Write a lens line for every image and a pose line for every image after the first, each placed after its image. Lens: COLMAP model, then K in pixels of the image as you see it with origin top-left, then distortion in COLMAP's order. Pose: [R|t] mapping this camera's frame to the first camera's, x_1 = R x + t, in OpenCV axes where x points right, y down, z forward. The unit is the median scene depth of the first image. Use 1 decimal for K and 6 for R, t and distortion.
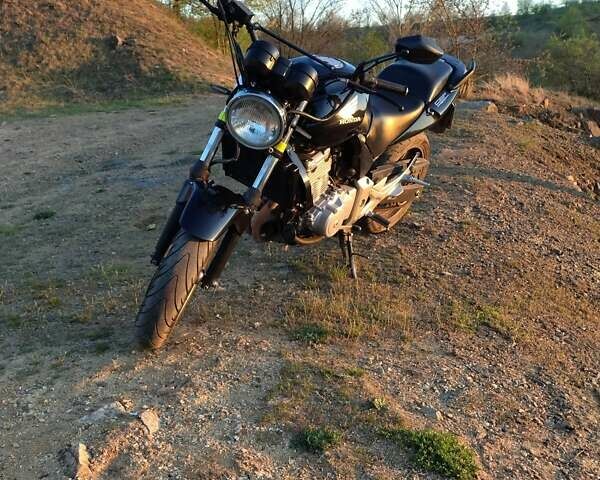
lens RADIAL K [[609.8, 0, 317.4], [0, 609.8, 224.2], [0, 0, 1]] dist [0.171817, -0.307502]
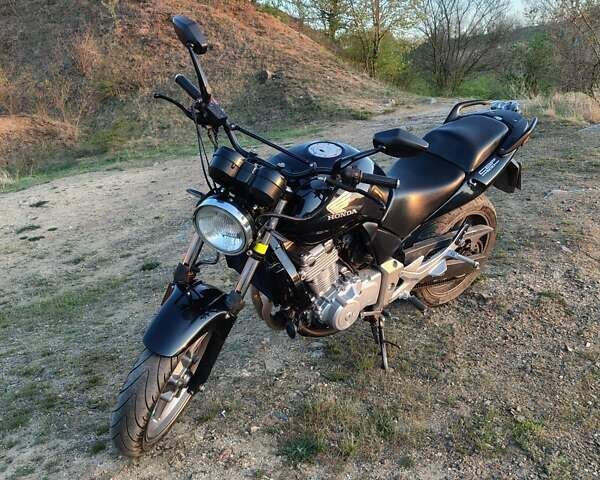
lens RADIAL K [[609.8, 0, 317.4], [0, 609.8, 224.2], [0, 0, 1]] dist [0.171817, -0.307502]
pose [[0.962327, -0.009984, -0.271713, 0.215718], [0.005947, 0.999859, -0.015675, -0.113747], [0.271831, 0.013469, 0.962251, 0.087340]]
